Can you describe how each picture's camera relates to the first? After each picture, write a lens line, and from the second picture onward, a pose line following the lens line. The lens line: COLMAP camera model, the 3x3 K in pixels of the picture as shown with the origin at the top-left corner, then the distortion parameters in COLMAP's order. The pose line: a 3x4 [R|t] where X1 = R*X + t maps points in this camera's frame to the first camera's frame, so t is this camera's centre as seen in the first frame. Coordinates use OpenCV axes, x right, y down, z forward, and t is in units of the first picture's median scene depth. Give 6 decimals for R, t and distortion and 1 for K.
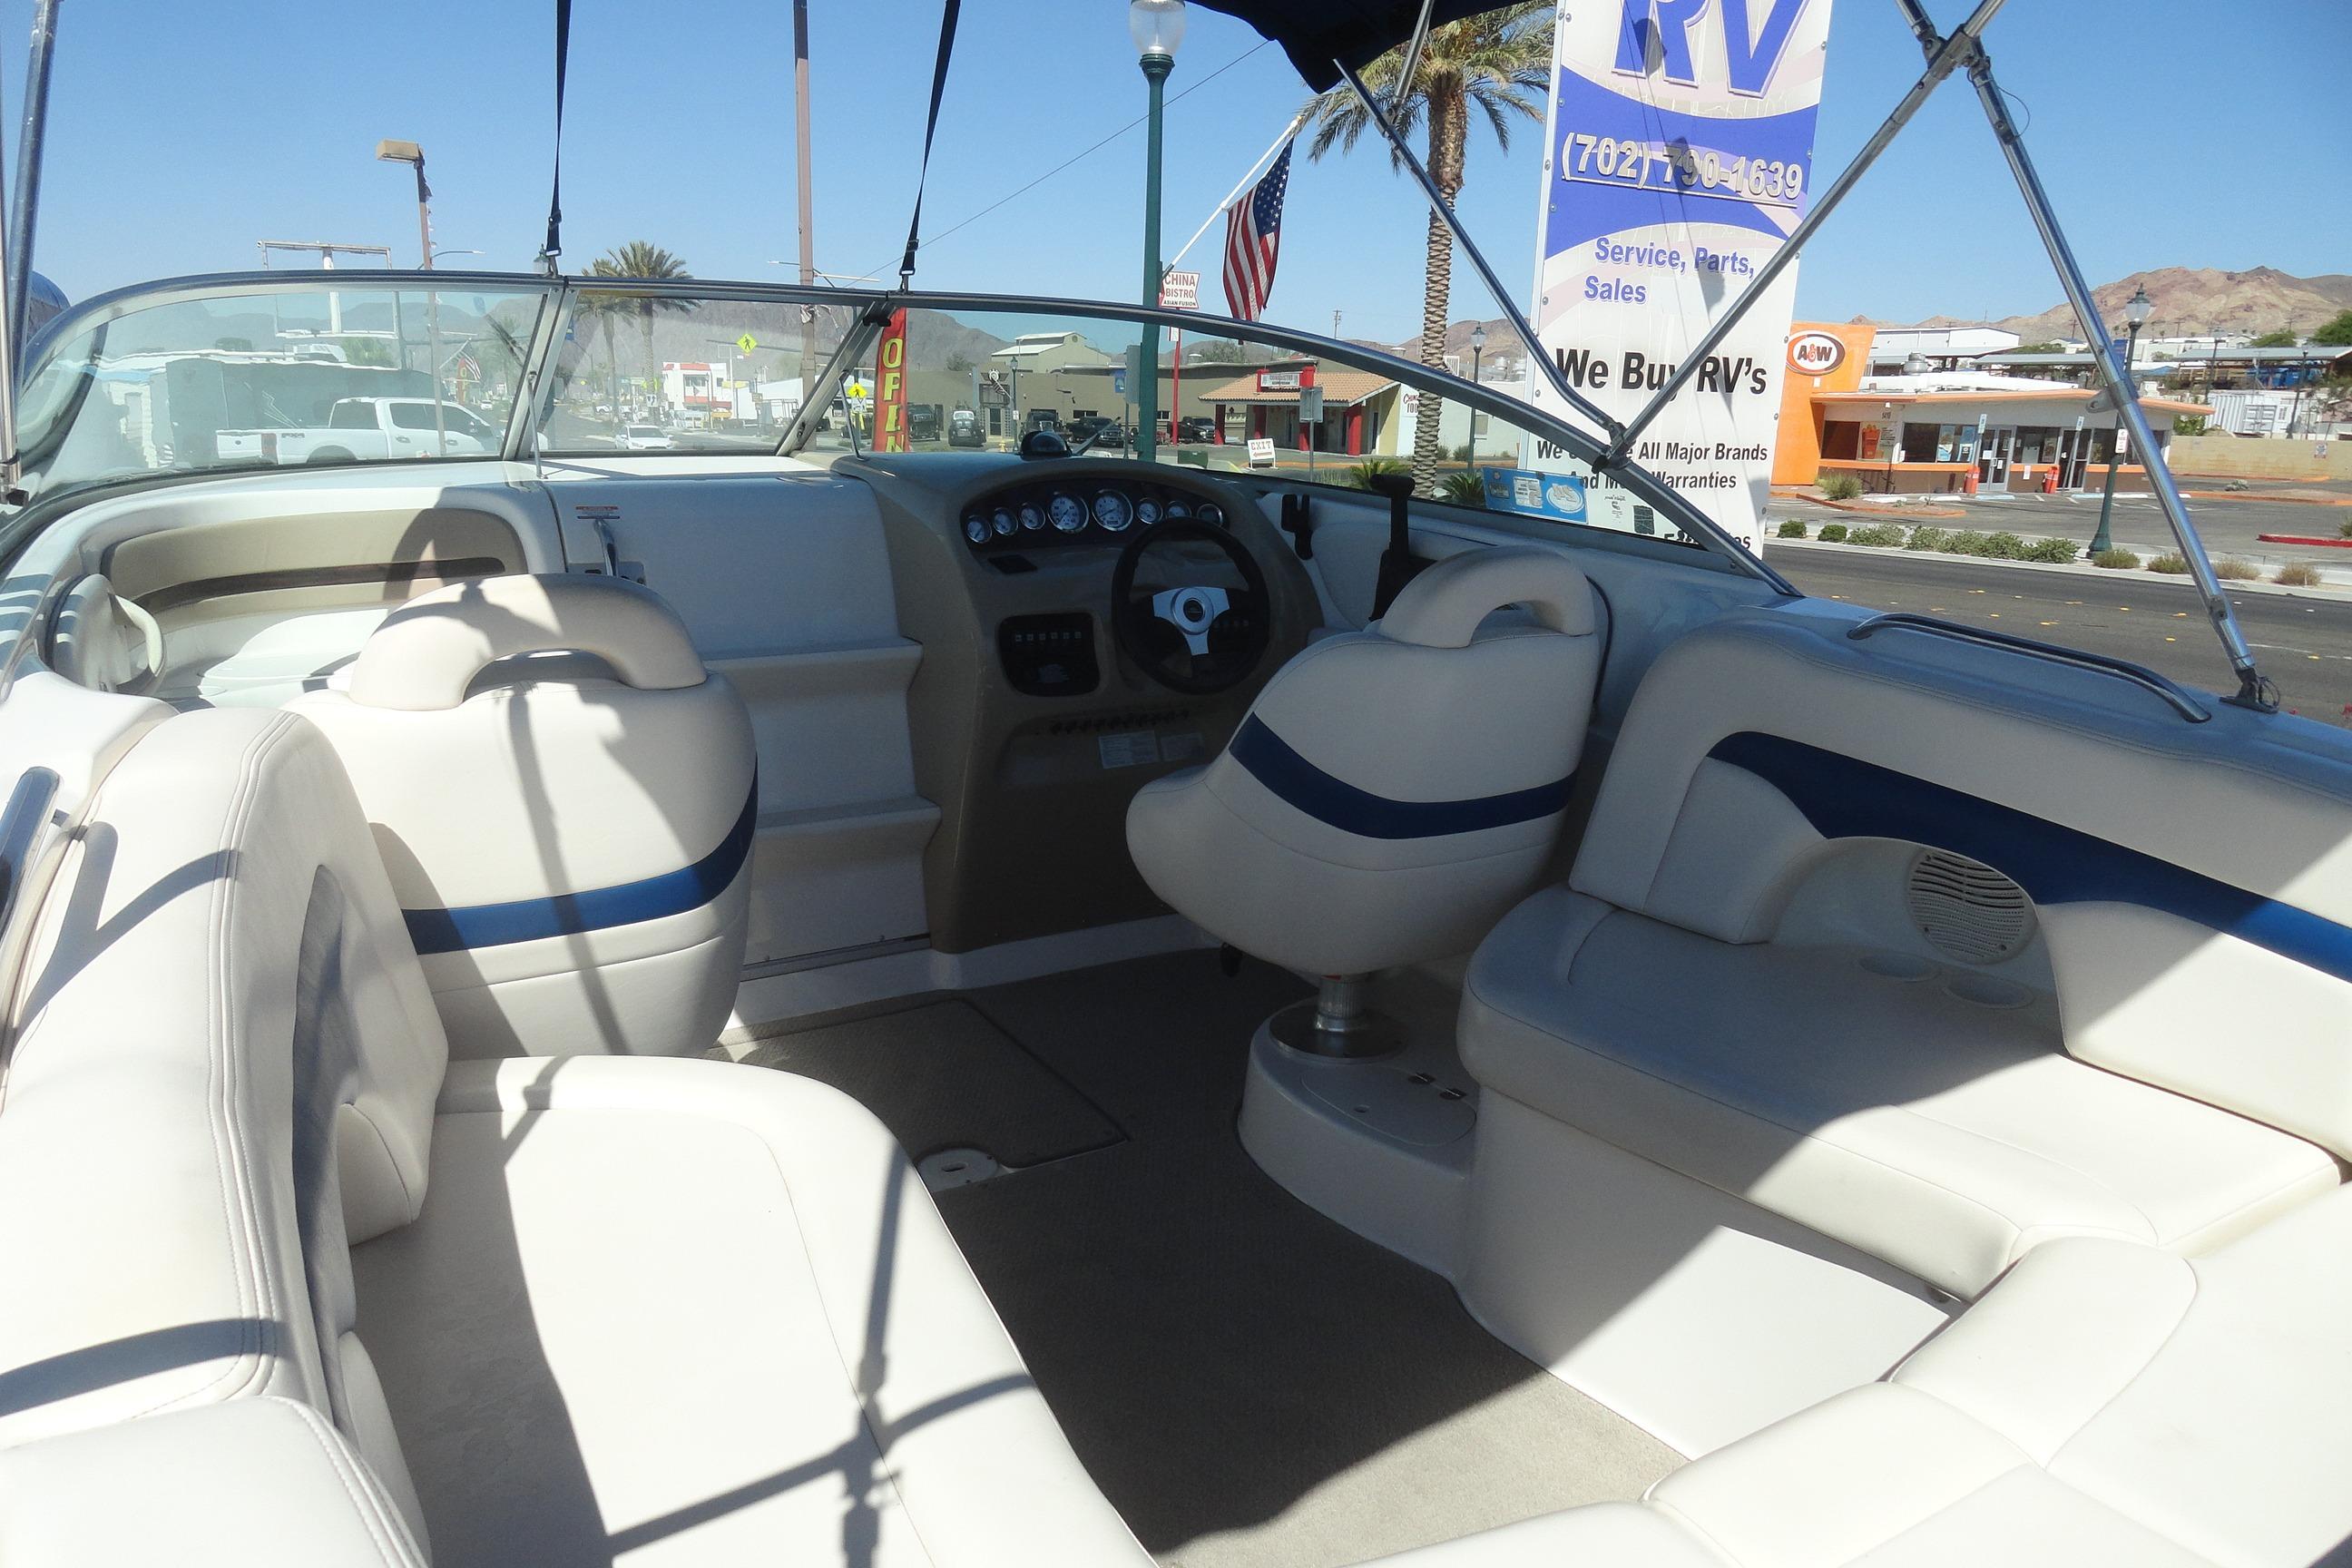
lens RADIAL K [[1592.5, 0, 1178.7], [0, 1592.5, 800.7], [0, 0, 1]] dist [-0.003130, -0.000597]
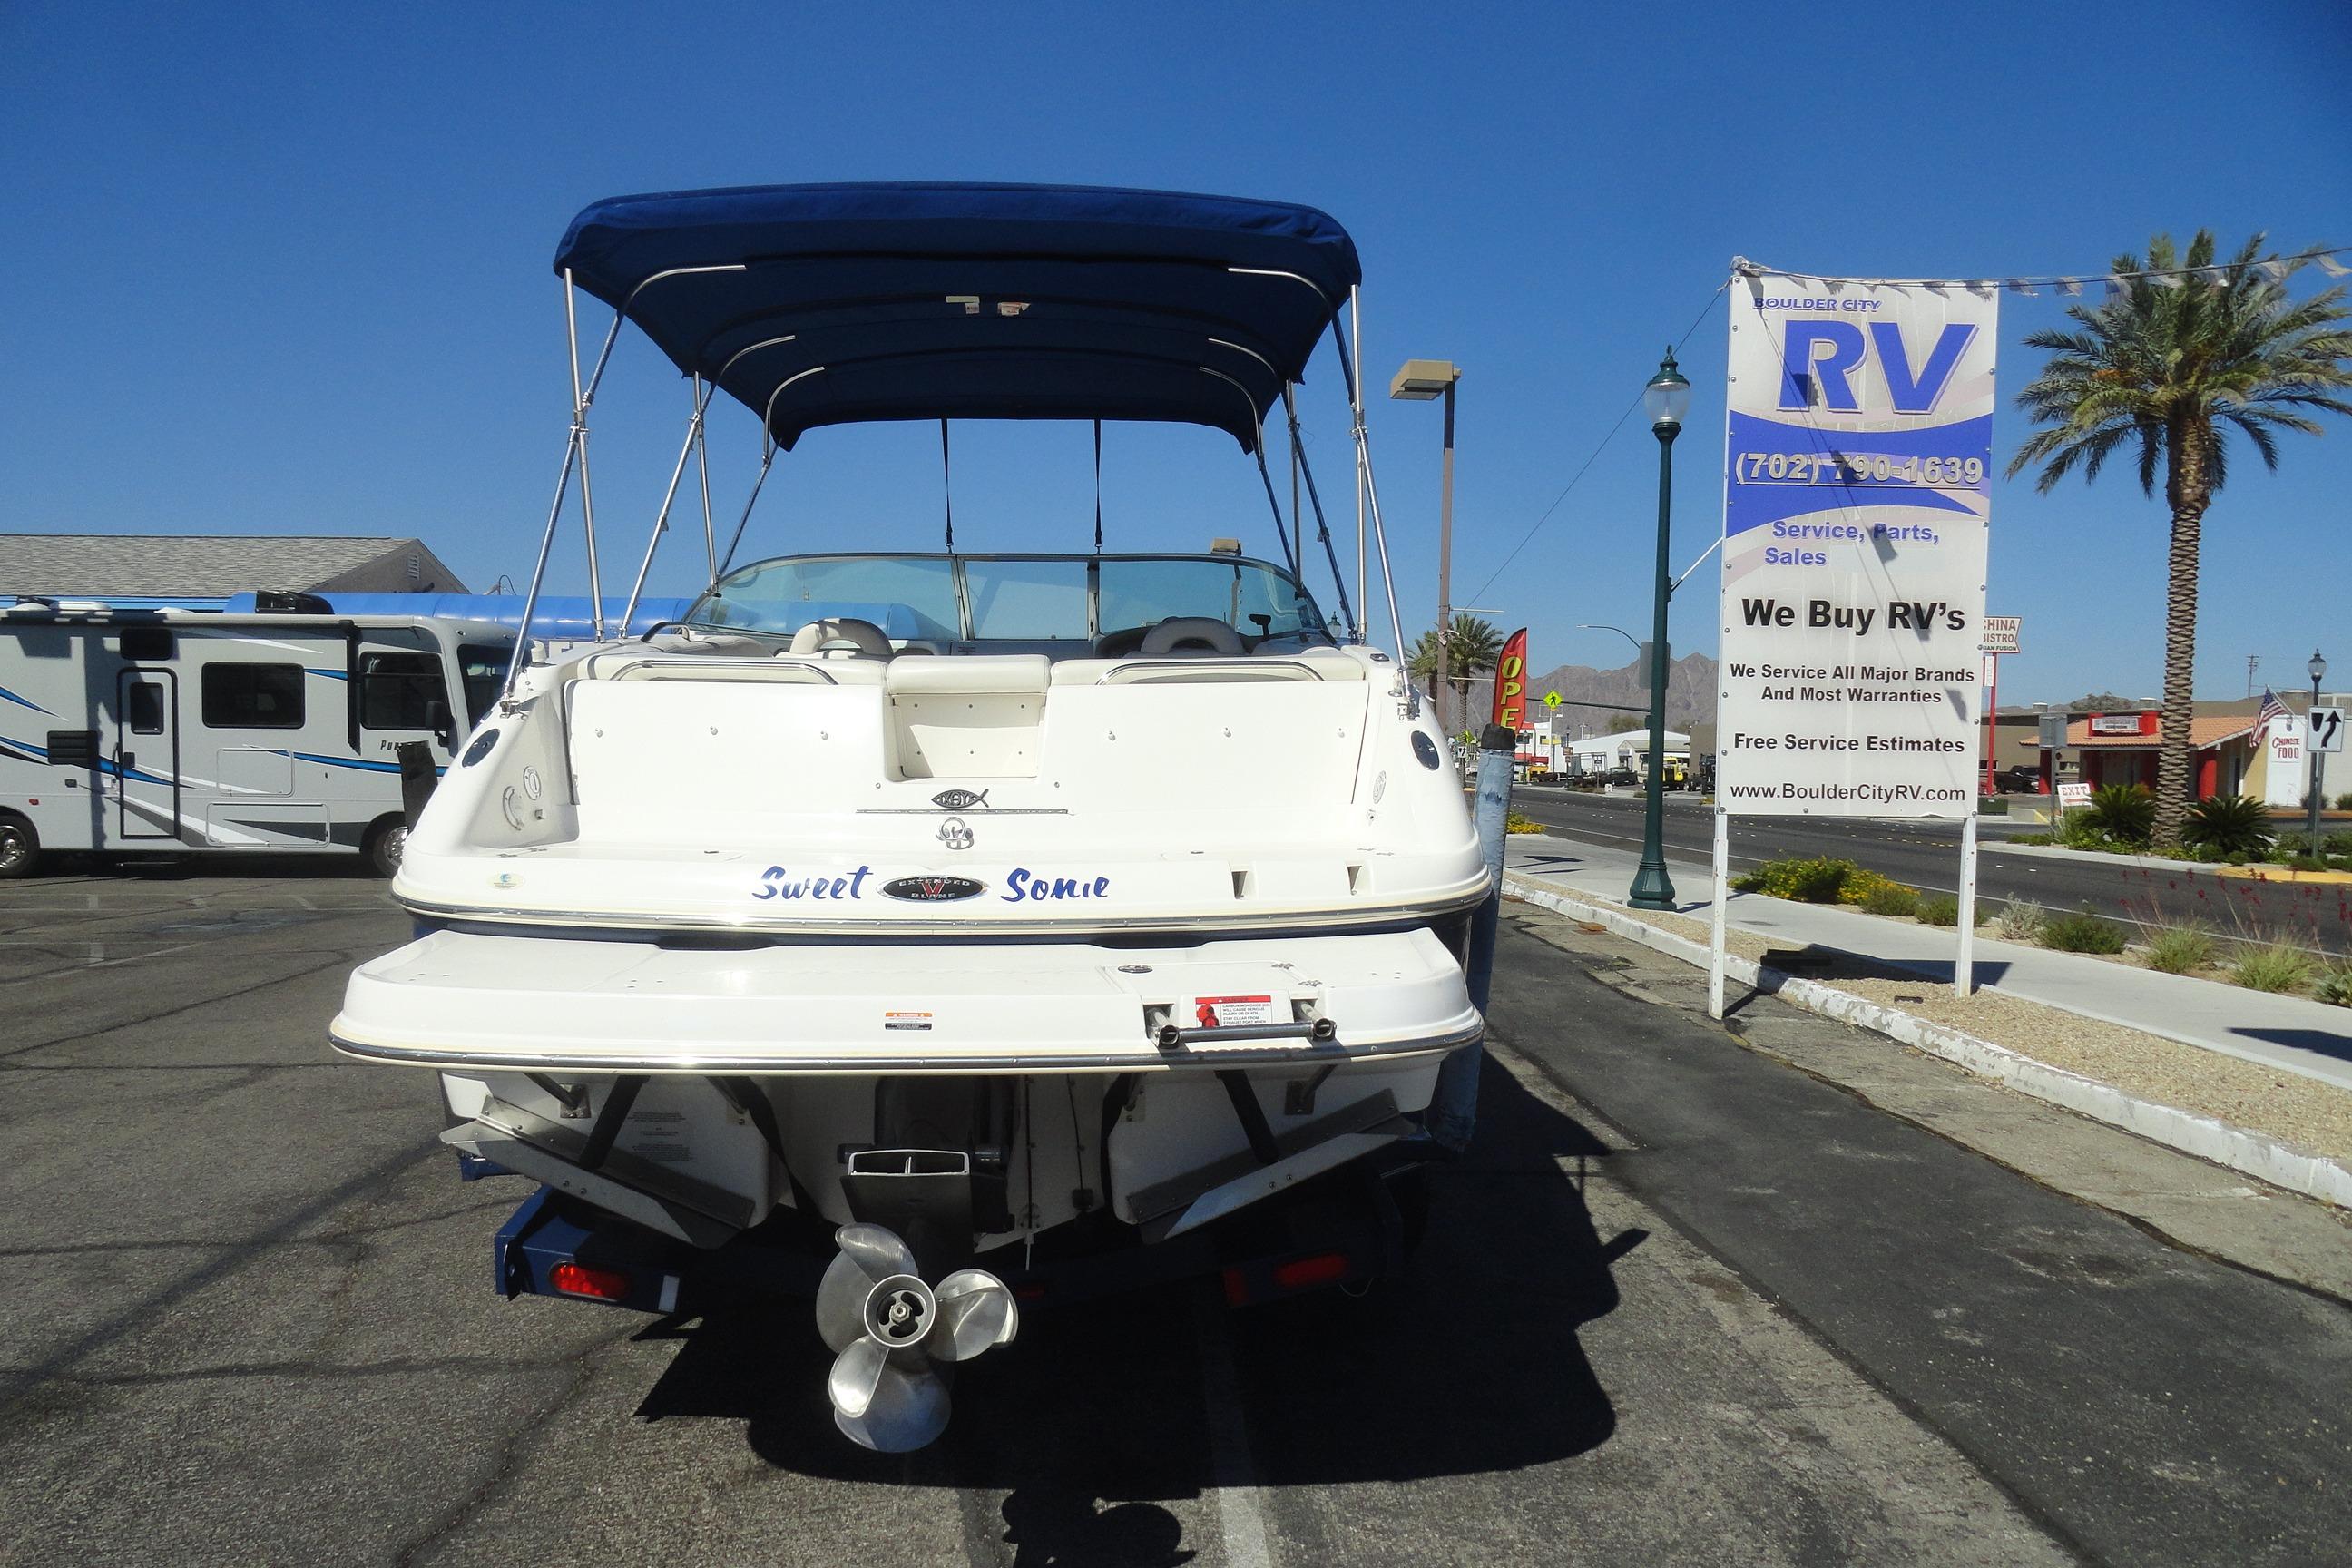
lens RADIAL K [[1592.5, 0, 1178.7], [0, 1592.5, 800.7], [0, 0, 1]] dist [-0.003130, -0.000597]
pose [[0.876044, 0.008337, -0.482159, 0.458266], [-0.113754, 0.975207, -0.189819, 0.198855], [0.468622, 0.221137, 0.855273, -0.363965]]
